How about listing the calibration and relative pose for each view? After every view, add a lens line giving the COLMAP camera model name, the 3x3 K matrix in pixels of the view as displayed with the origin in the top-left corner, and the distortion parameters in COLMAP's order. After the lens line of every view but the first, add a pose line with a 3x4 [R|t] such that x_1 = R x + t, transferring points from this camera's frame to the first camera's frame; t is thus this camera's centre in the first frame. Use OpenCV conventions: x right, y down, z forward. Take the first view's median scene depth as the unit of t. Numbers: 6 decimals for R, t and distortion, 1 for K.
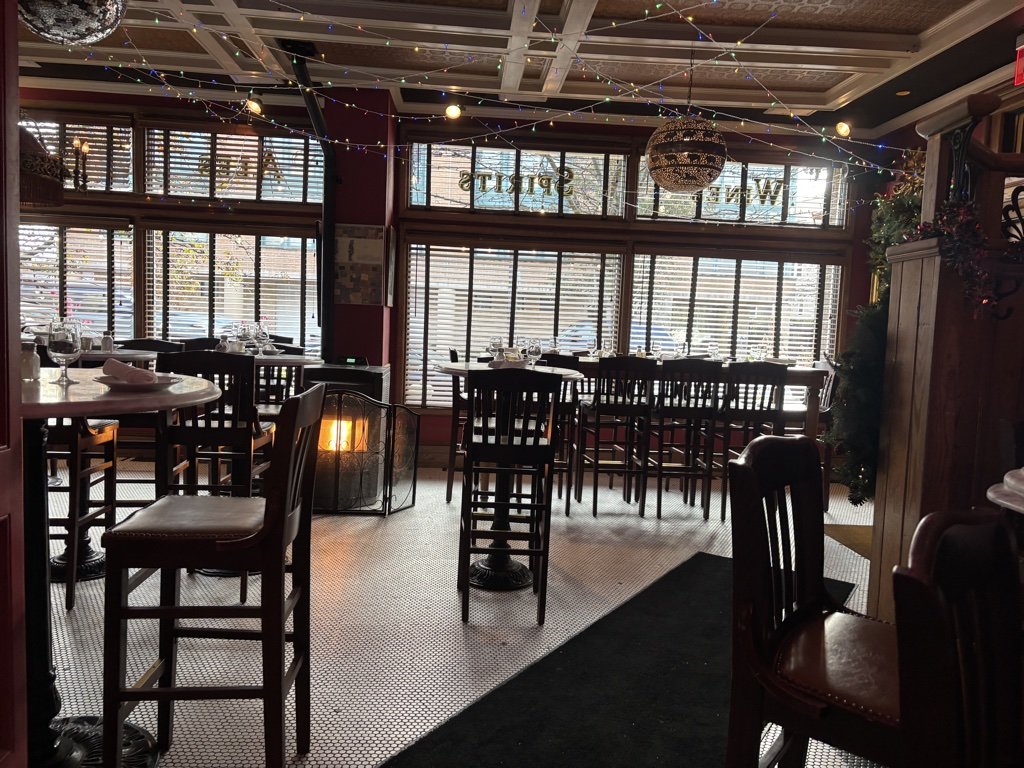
lens RADIAL K [[776.3, 0, 508.8], [0, 776.3, 385.5], [0, 0, 1]] dist [0.051912, -0.052557]
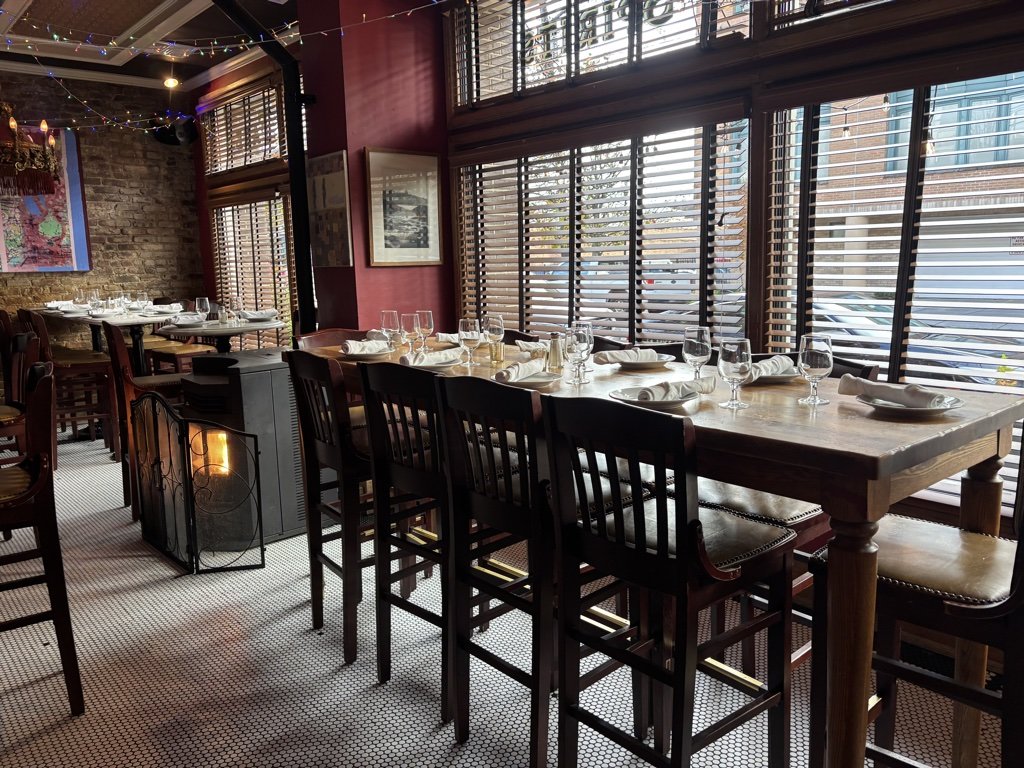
lens RADIAL K [[776.3, 0, 514.7], [0, 776.3, 375.4], [0, 0, 1]] dist [0.051912, -0.052557]
pose [[0.625932, 0.066650, -0.777025, 0.474196], [-0.027584, 0.997610, 0.063351, -0.053555], [0.779390, -0.018219, 0.626274, 0.667508]]
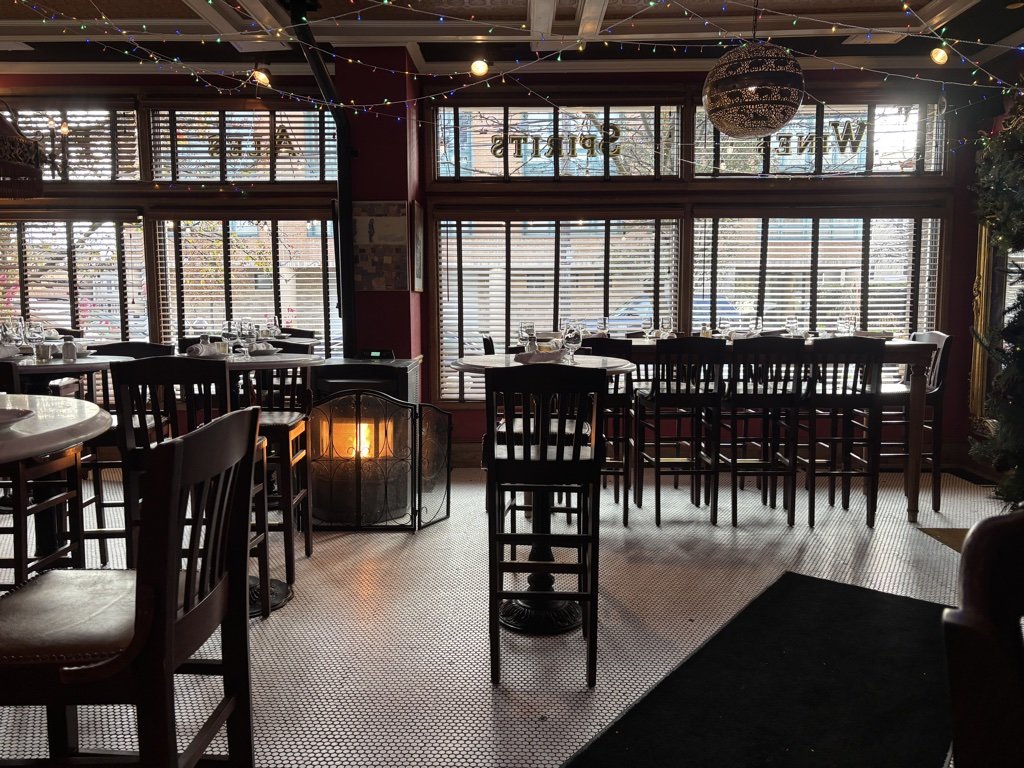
lens RADIAL K [[776.3, 0, 507.7], [0, 776.3, 373.3], [0, 0, 1]] dist [0.051912, -0.052557]
pose [[0.996094, -0.038308, -0.079552, 0.017970], [0.039127, 0.999196, 0.008766, -0.011289], [0.079153, -0.011844, 0.996792, 0.117559]]
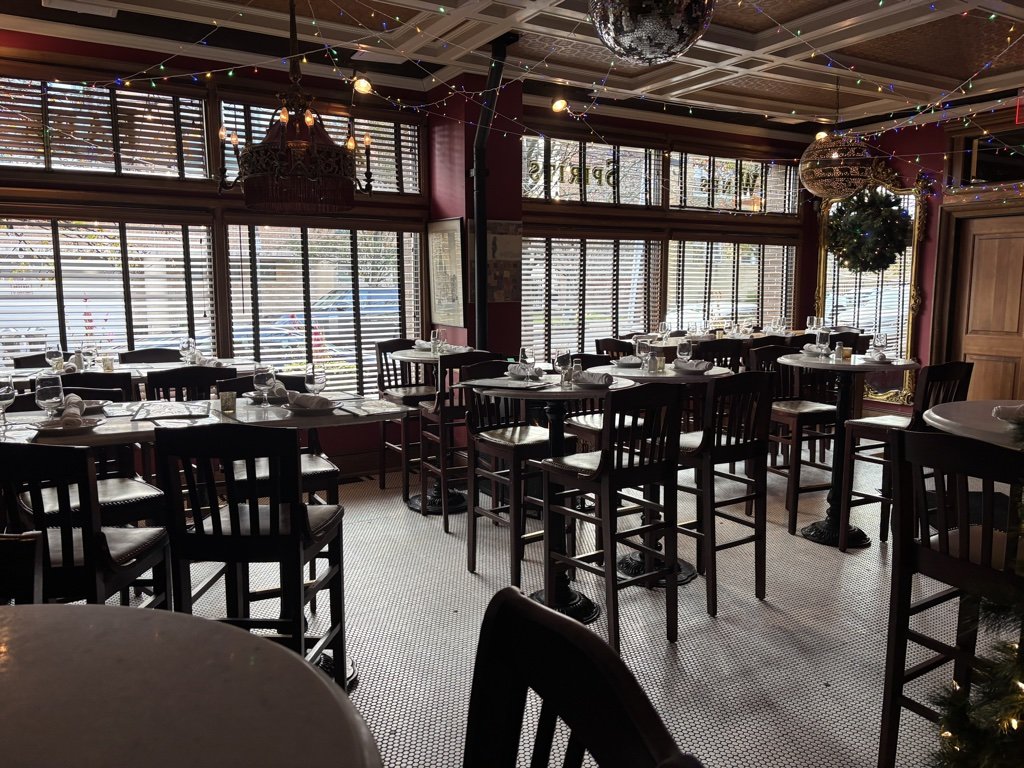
lens RADIAL K [[776.3, 0, 512.1], [0, 776.3, 388.7], [0, 0, 1]] dist [0.051912, -0.052557]
pose [[0.887533, -0.103872, 0.448883, -0.623815], [0.077424, 0.994025, 0.076937, -0.069480], [-0.454192, -0.033530, 0.890272, 0.118733]]
